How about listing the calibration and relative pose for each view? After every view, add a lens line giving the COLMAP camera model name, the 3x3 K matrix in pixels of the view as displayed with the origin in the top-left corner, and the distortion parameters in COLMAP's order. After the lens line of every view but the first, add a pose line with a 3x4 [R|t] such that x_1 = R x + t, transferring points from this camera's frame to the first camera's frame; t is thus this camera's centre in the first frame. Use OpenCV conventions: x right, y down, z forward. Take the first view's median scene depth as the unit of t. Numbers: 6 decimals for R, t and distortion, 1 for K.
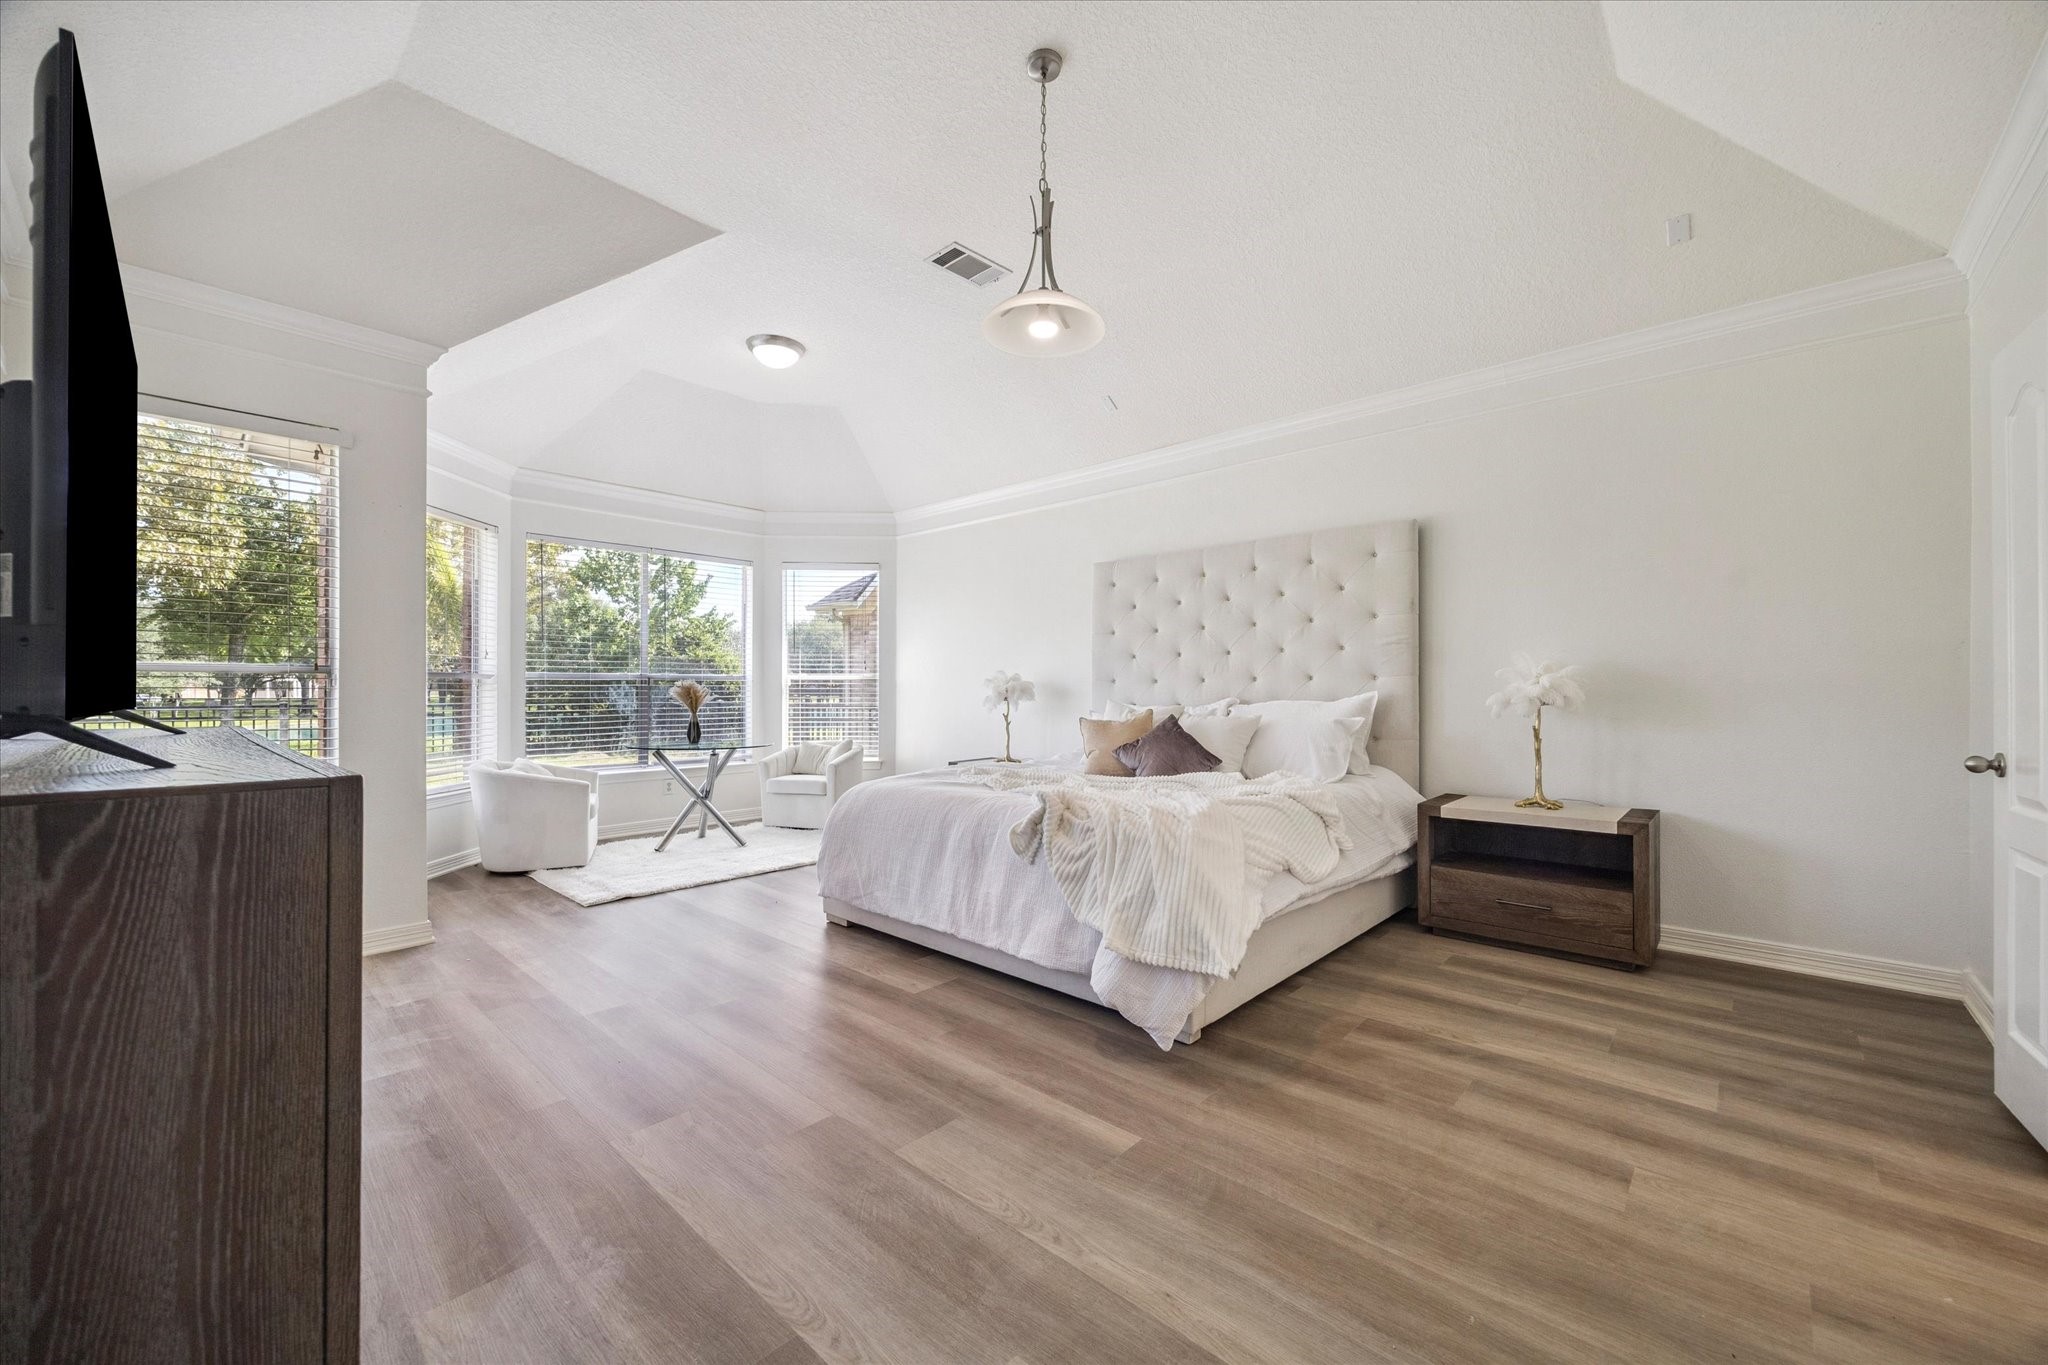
lens RADIAL K [[805.7, 0, 1026.3], [0, 805.7, 690.6], [0, 0, 1]] dist [-0.001465, -0.000071]
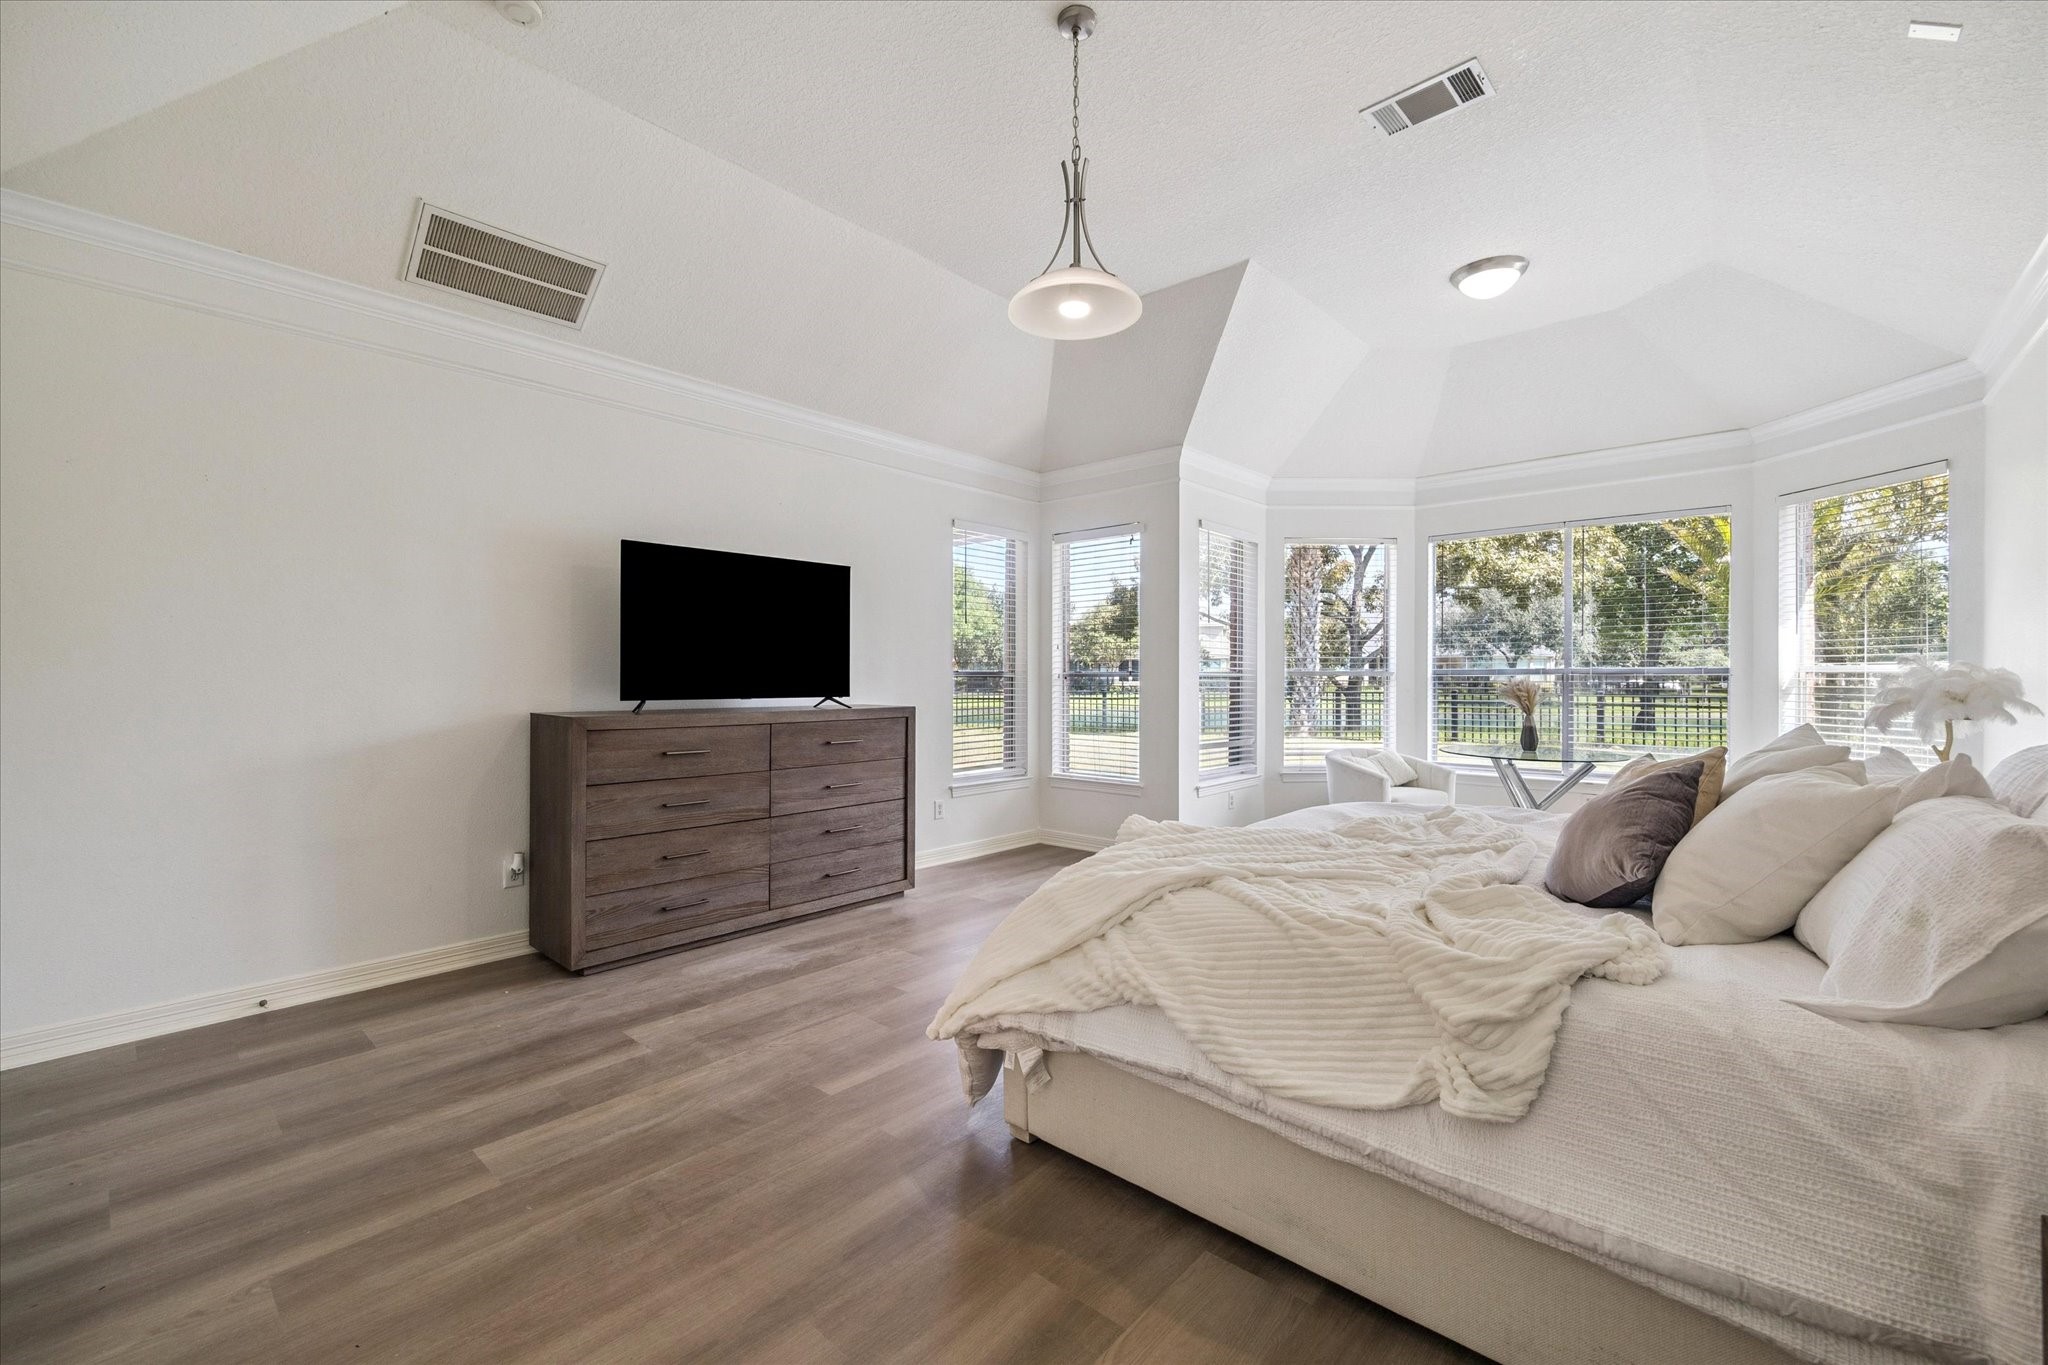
lens RADIAL K [[854.5, 0, 1018.2], [0, 854.5, 674.8], [0, 0, 1]] dist [0.000201, -0.000151]
pose [[-0.005187, -0.001332, -0.999986, 0.968060], [0.002845, 0.999995, -0.001347, -0.028847], [0.999983, -0.002852, -0.005183, 0.907383]]
